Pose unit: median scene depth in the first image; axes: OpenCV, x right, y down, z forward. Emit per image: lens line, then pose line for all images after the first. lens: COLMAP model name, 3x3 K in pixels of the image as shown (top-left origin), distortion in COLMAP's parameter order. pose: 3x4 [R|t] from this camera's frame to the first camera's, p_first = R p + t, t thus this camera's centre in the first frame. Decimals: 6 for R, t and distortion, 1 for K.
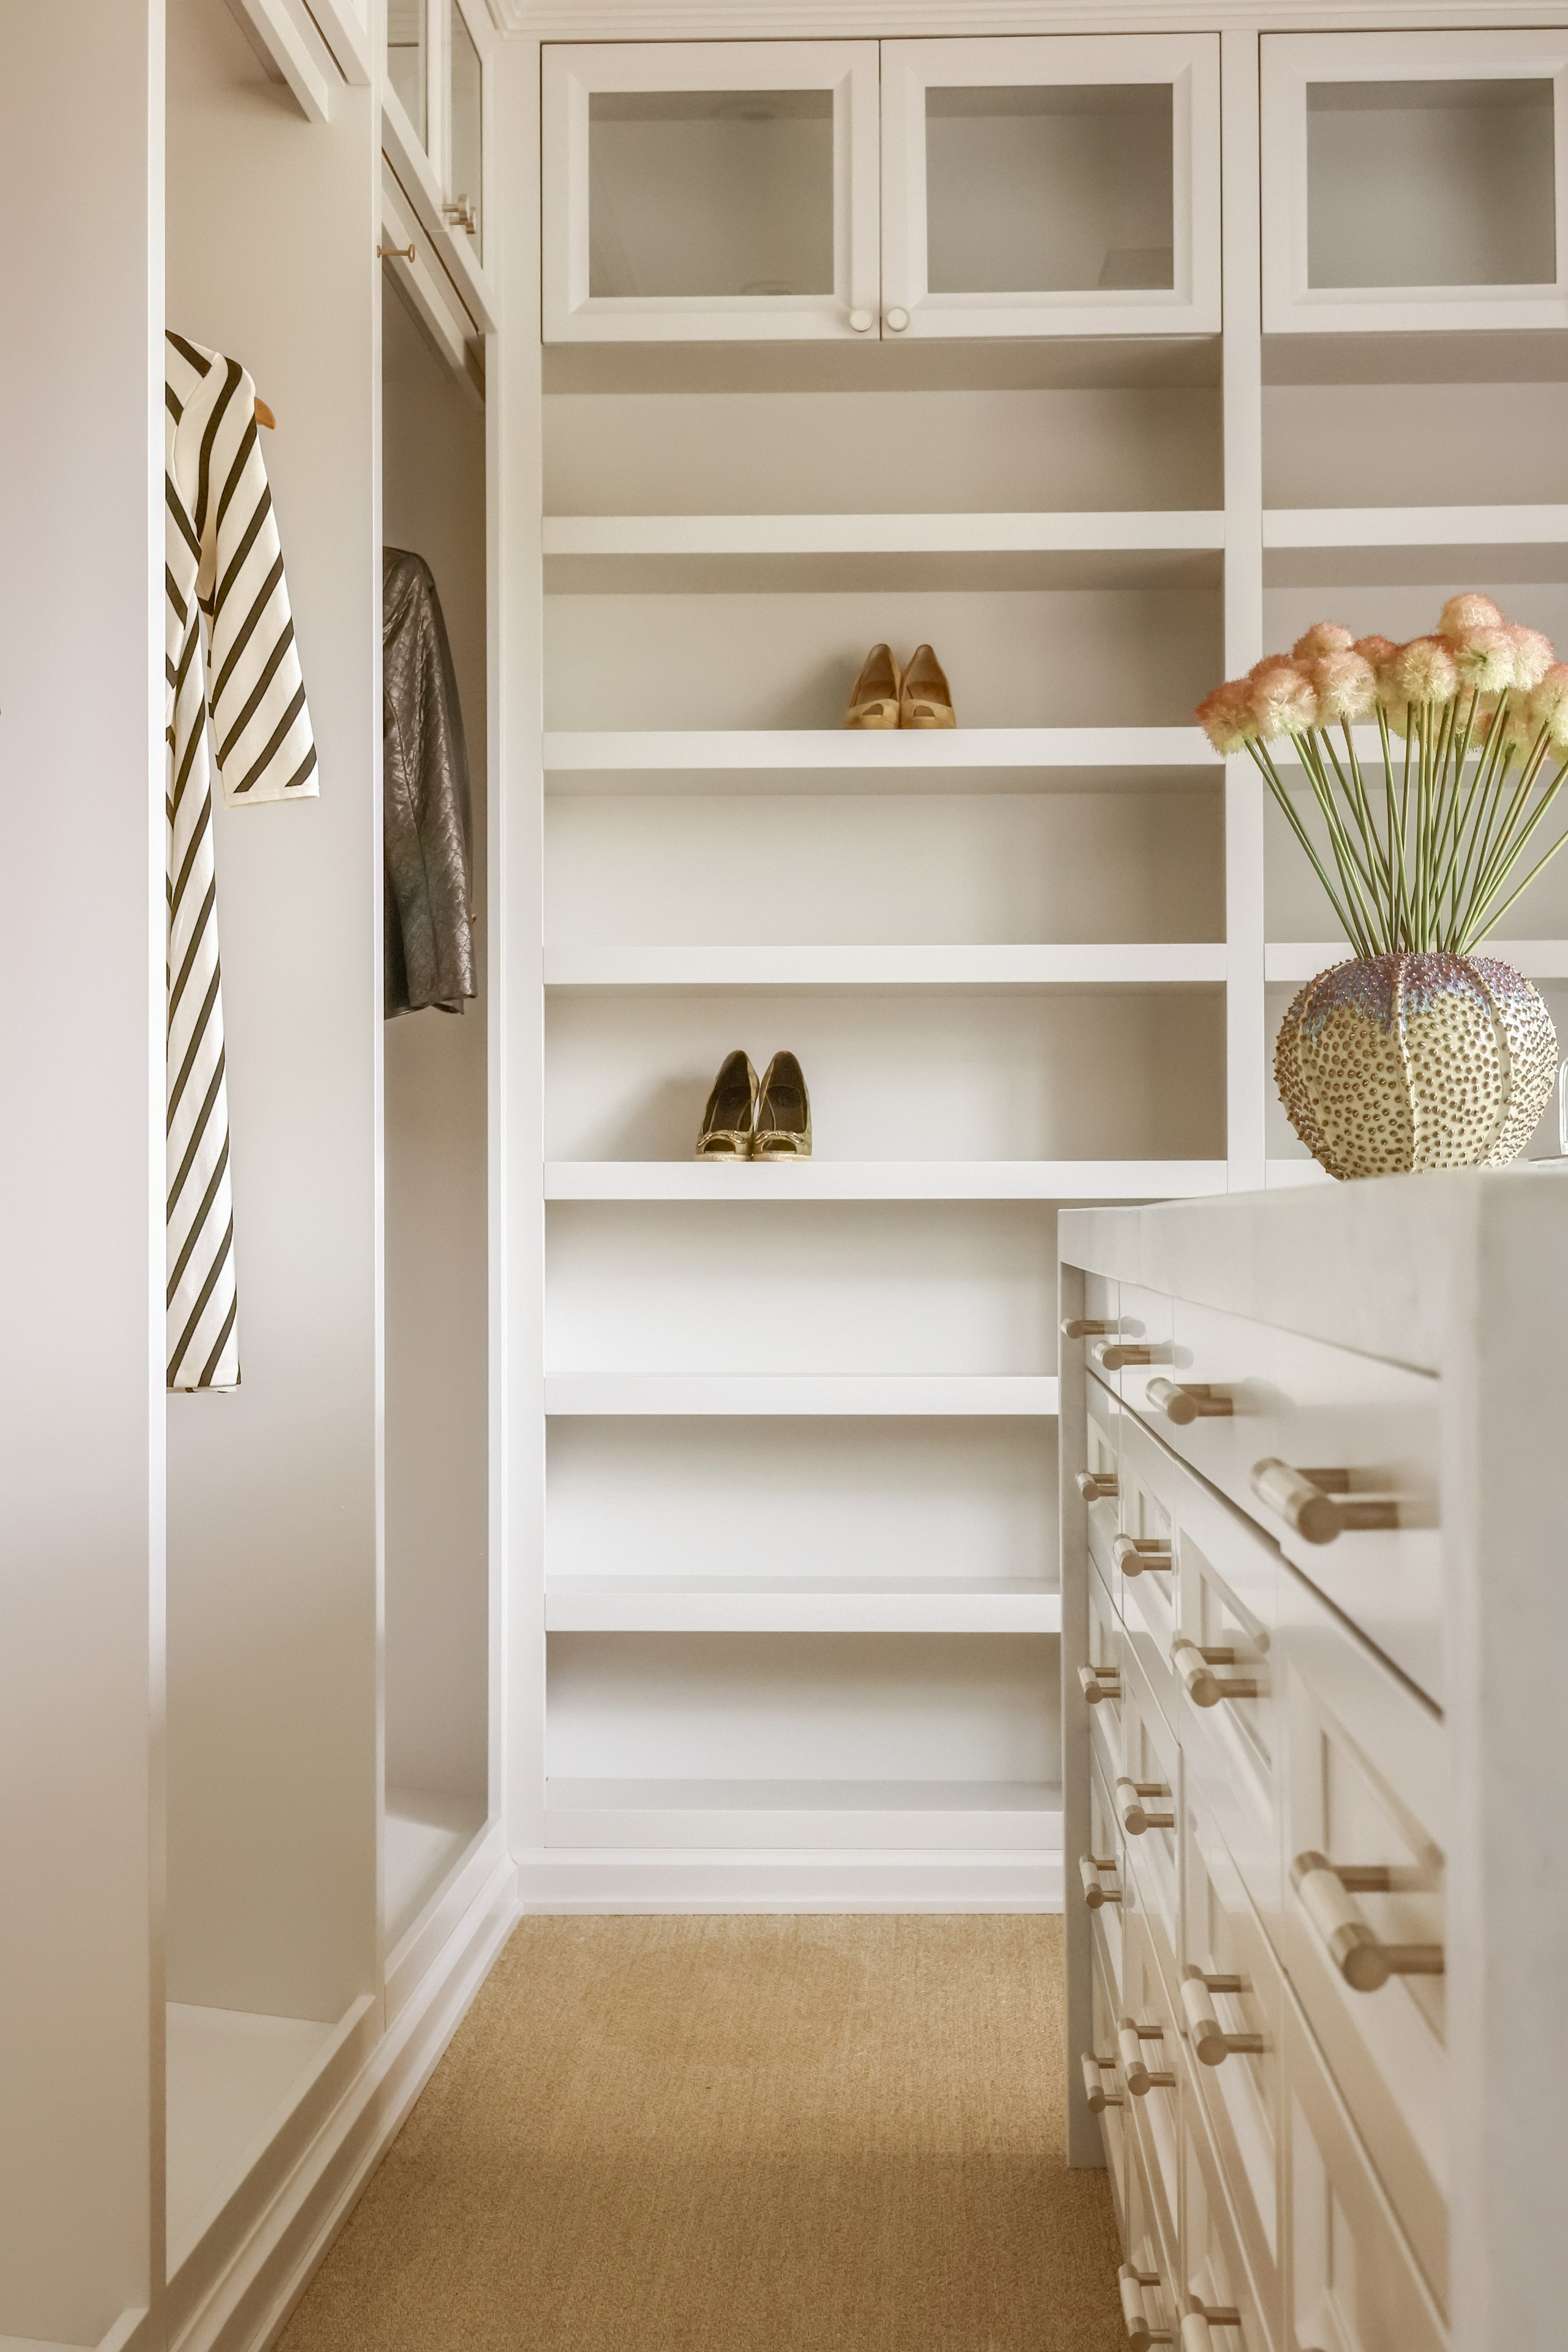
lens RADIAL K [[3293.7, 0, 784.0], [0, 3293.7, 1176.0], [0, 0, 1]] dist [0.042414, -0.111287]
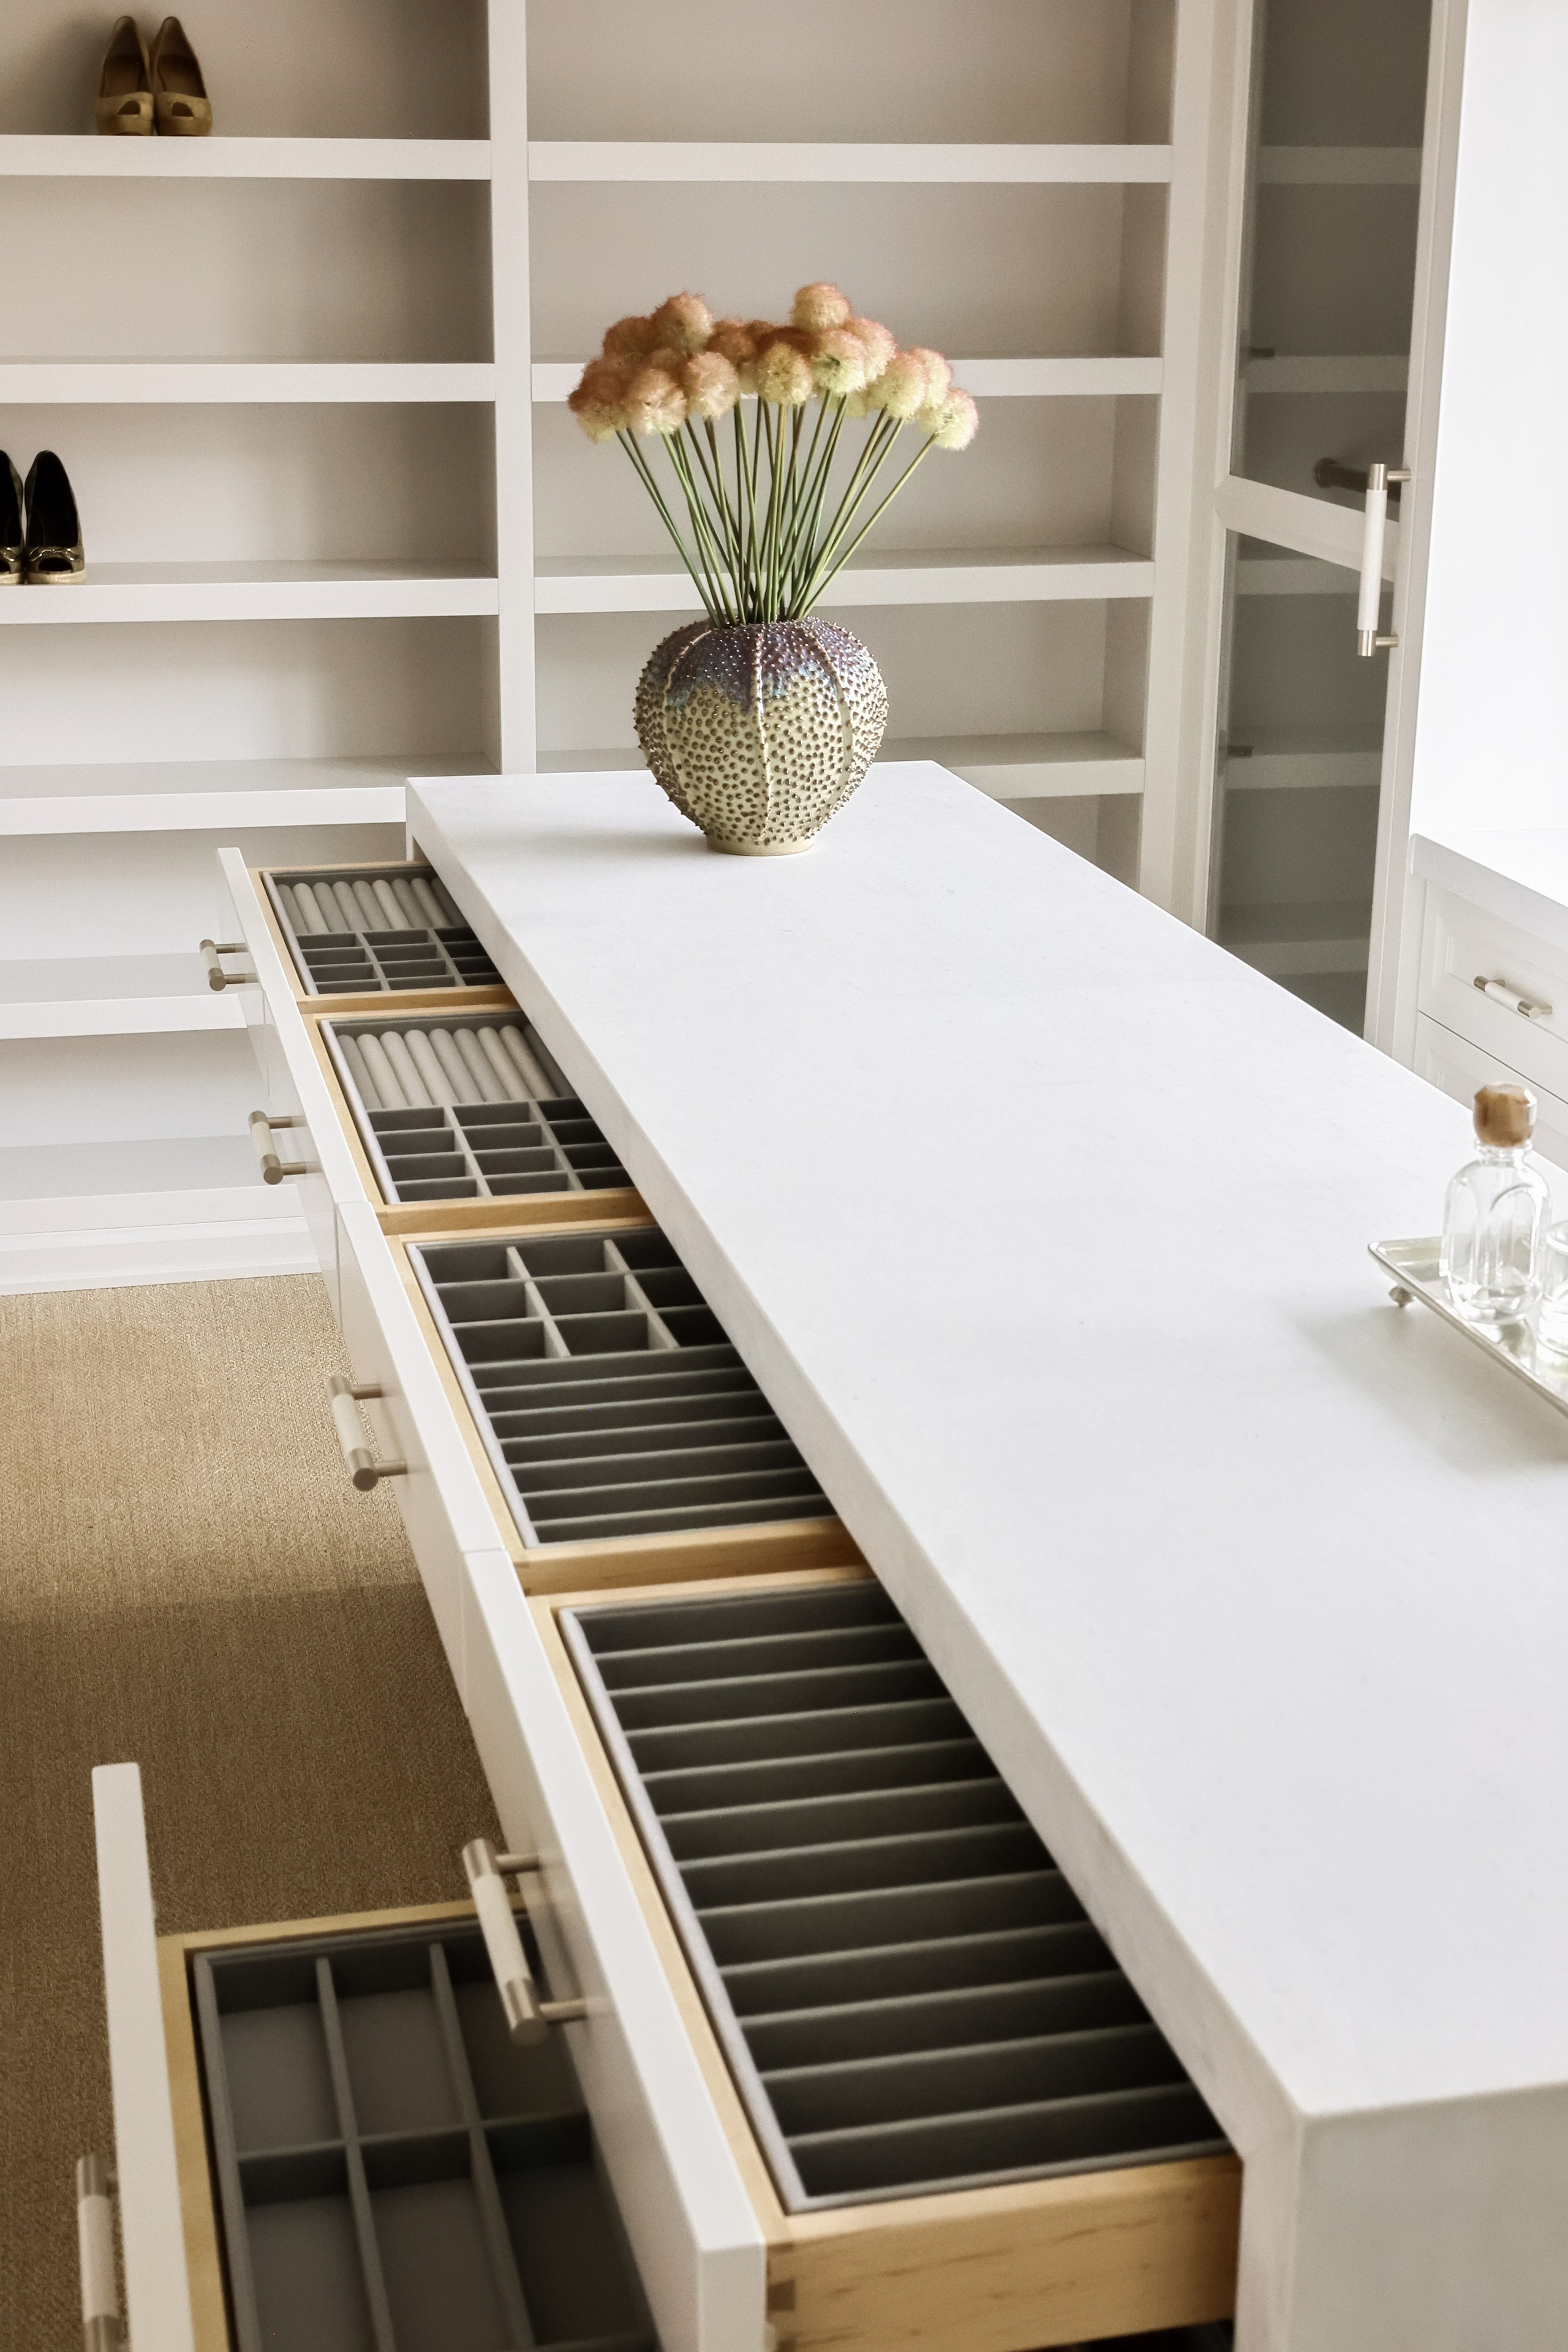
lens RADIAL K [[3267.6, 0, 784.0], [0, 3267.6, 1176.0], [0, 0, 1]] dist [0.073962, -0.269961]
pose [[0.961289, -0.071383, 0.266135, -0.106536], [-0.017194, 0.948438, 0.316496, -0.242216], [-0.275005, -0.308820, 0.910496, -0.045974]]
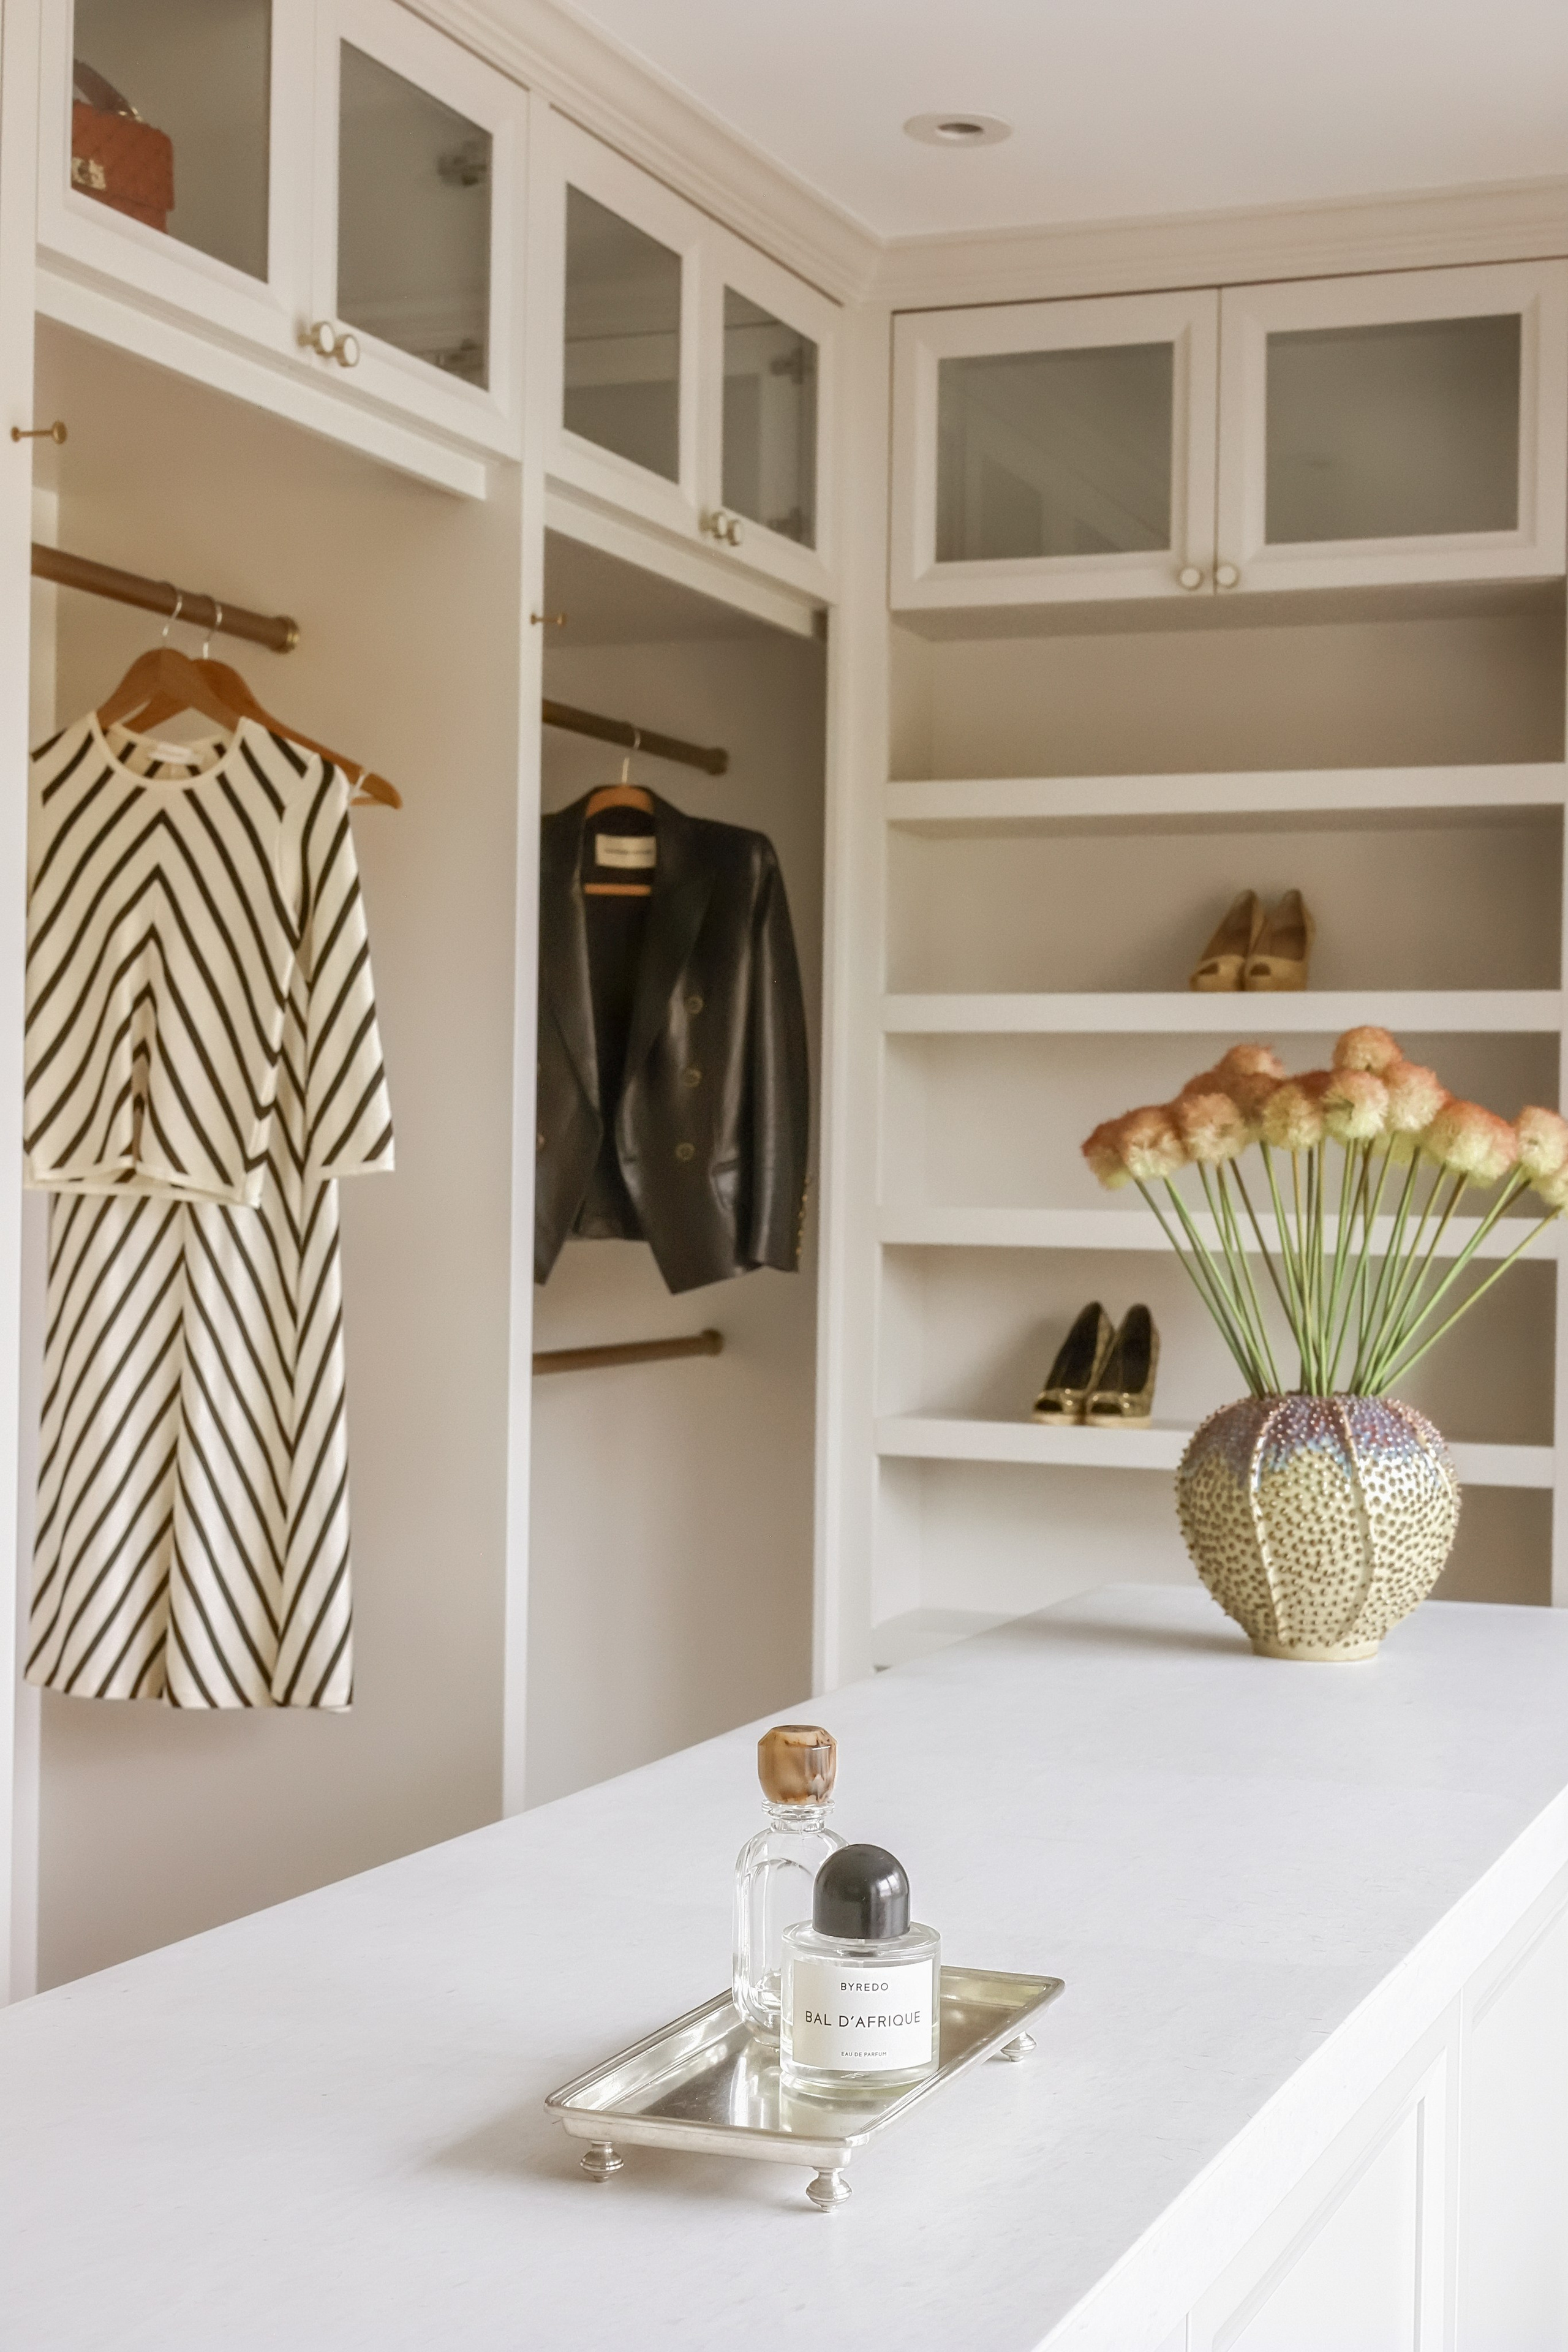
lens RADIAL K [[3342.0, 0, 786.6], [0, 3342.0, 1218.3], [0, 0, 1]] dist [0.022732, 0.012790]
pose [[0.944525, 0.022175, -0.327690, 0.375862], [-0.013849, 0.999520, 0.027719, -0.147976], [0.328147, -0.021643, 0.944379, 0.024224]]
